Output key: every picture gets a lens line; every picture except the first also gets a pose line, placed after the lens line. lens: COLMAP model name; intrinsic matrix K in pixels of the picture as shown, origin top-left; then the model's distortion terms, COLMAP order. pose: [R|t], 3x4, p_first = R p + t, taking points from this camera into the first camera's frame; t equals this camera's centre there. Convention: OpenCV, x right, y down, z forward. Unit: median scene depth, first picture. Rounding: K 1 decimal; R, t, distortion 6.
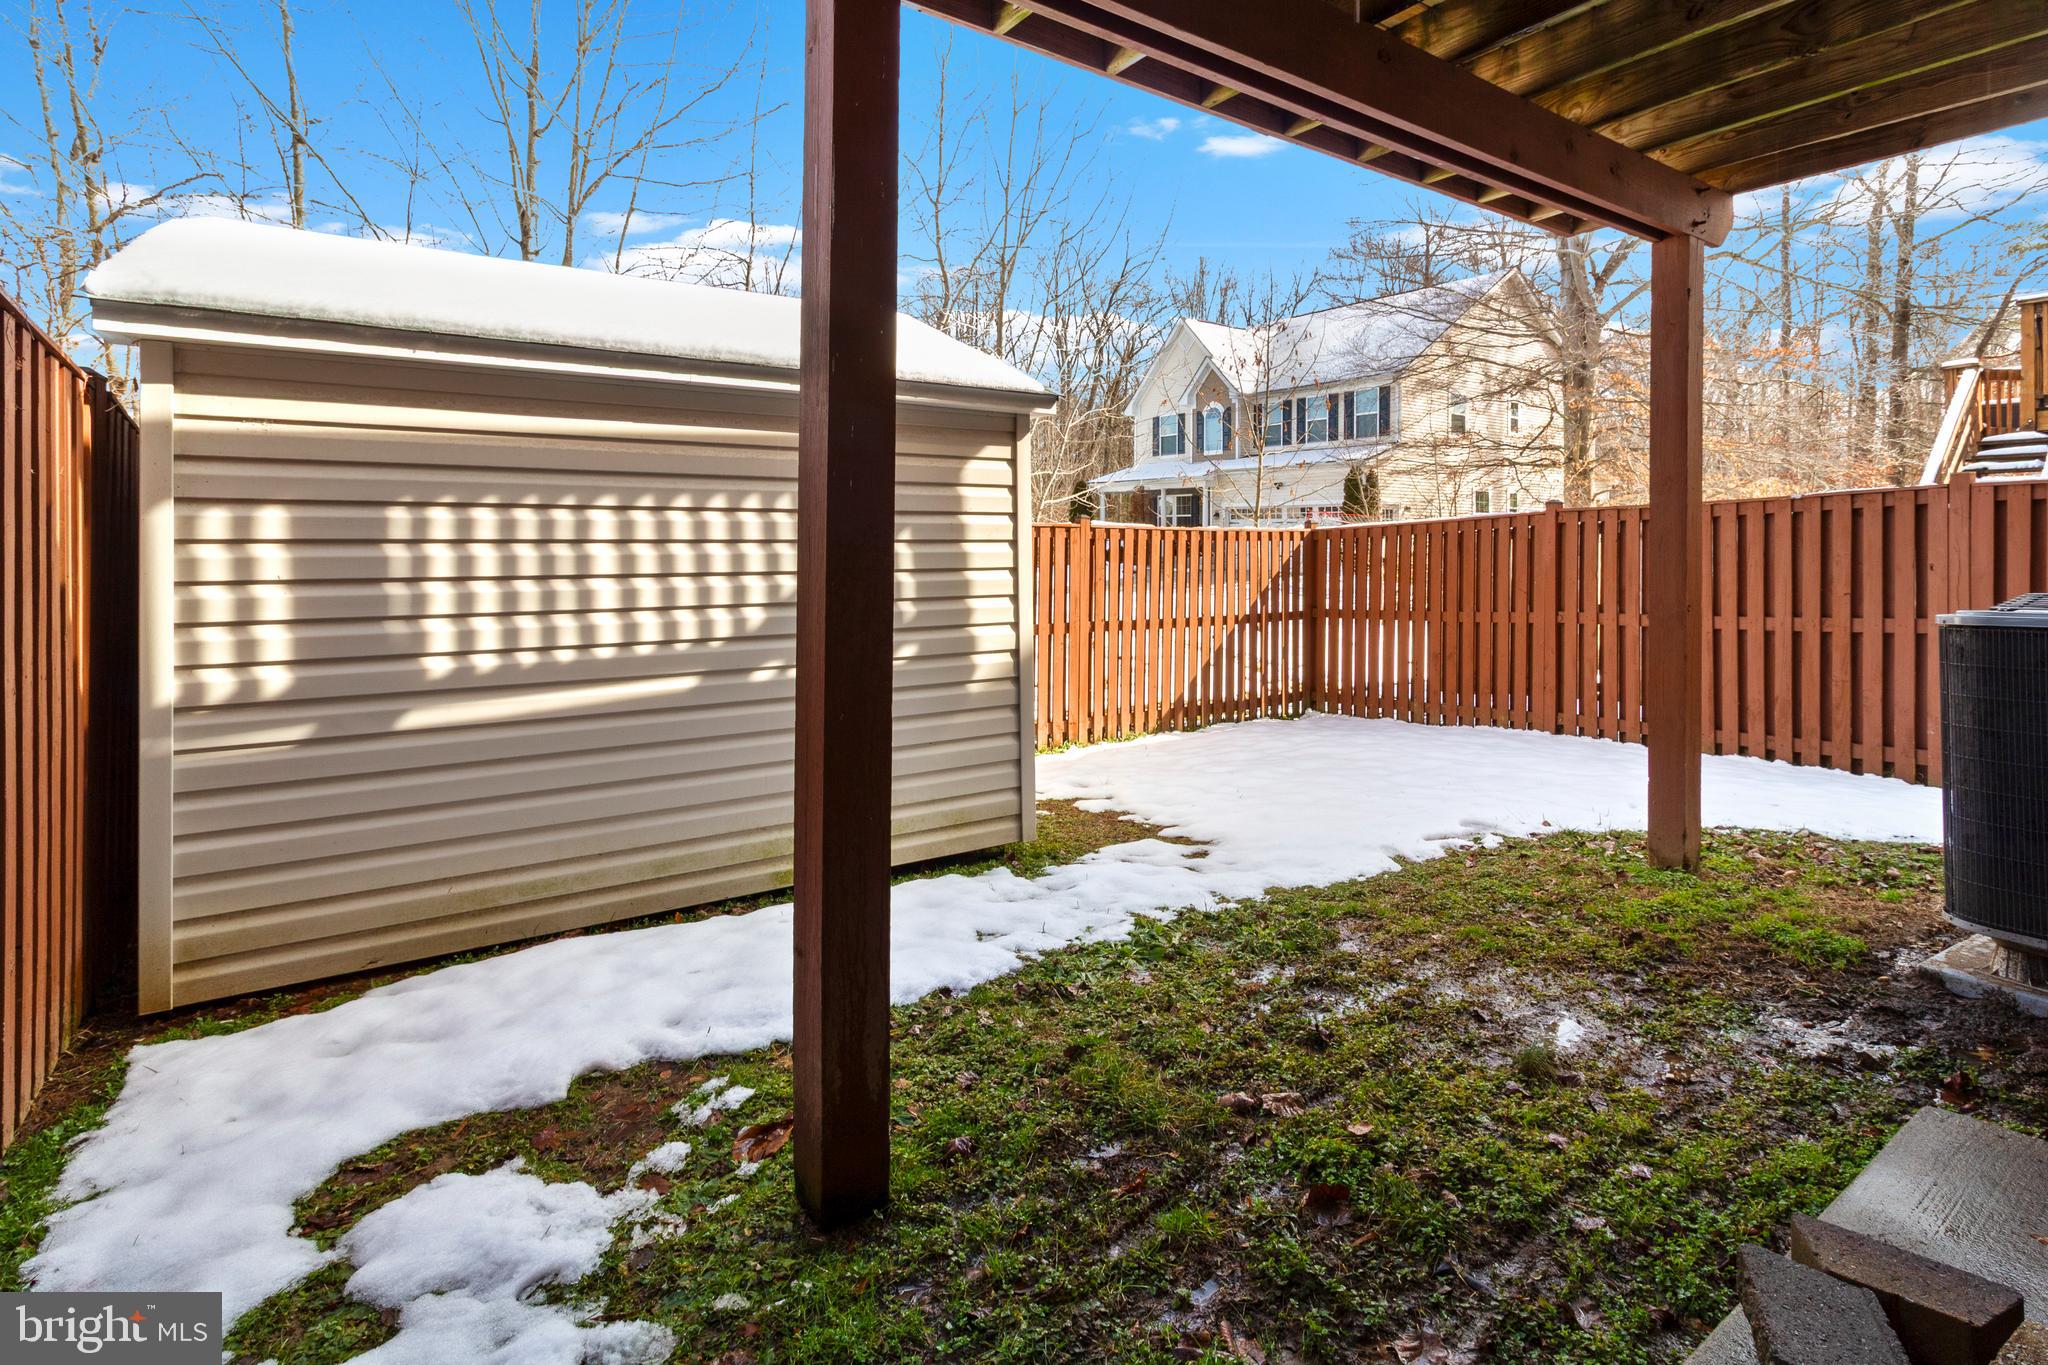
lens RADIAL K [[997.3, 0, 1025.9], [0, 997.3, 576.6], [0, 0, 1]] dist [0.002057, 0.001425]
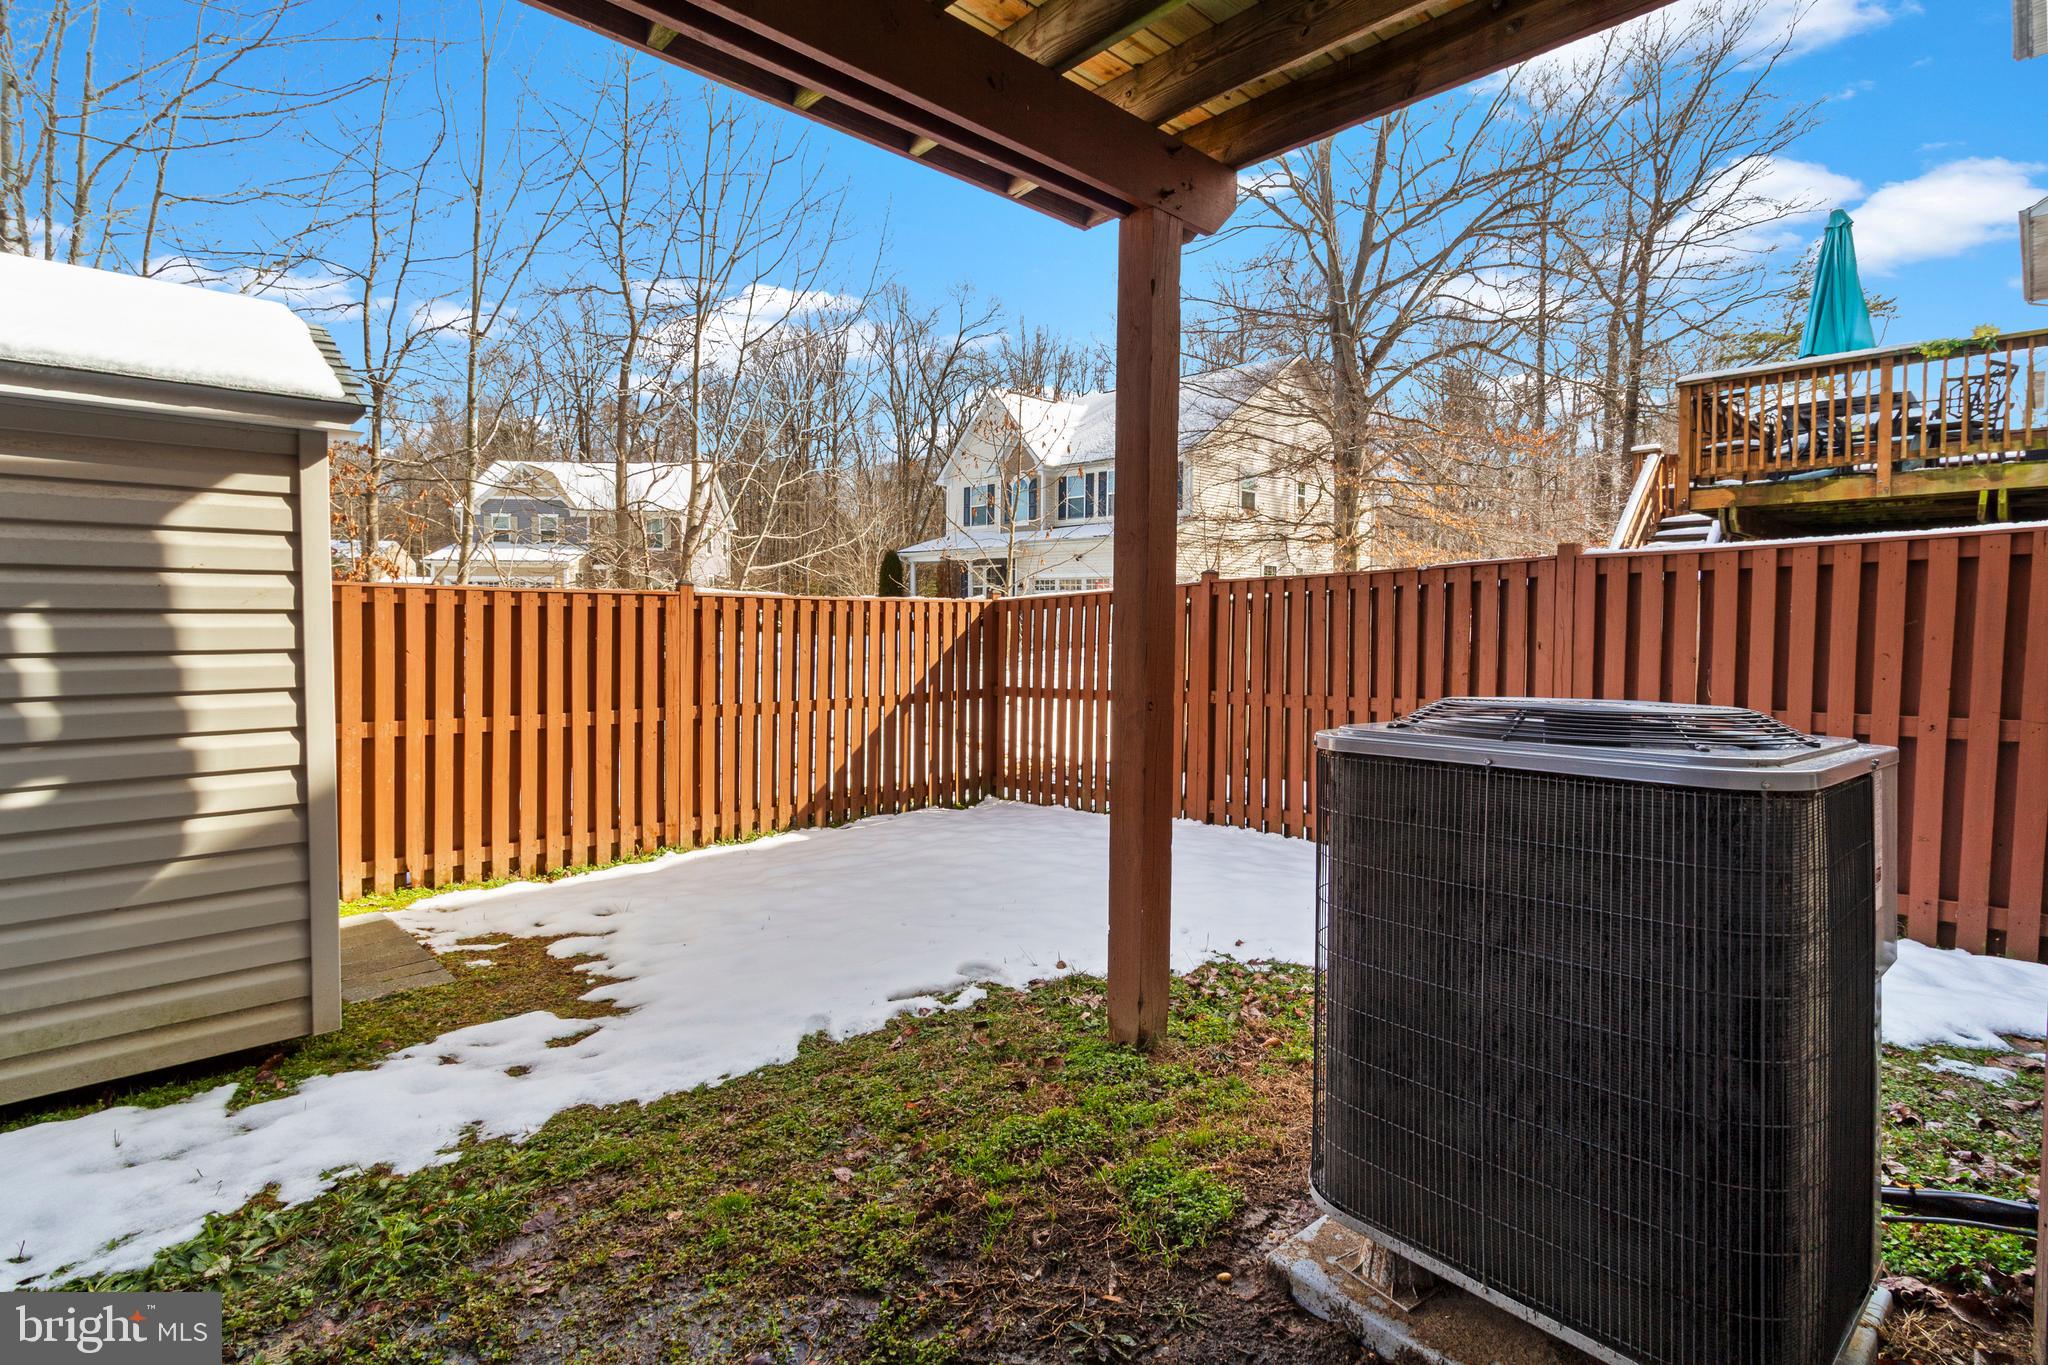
lens RADIAL K [[971.8, 0, 1024.0], [0, 971.8, 682.5], [0, 0, 1]] dist [-0.001249, 0.000324]
pose [[0.987937, -0.005598, 0.154758, 0.180776], [-0.000234, 0.999291, 0.037639, -0.005436], [-0.154859, -0.037221, 0.987235, 0.113221]]
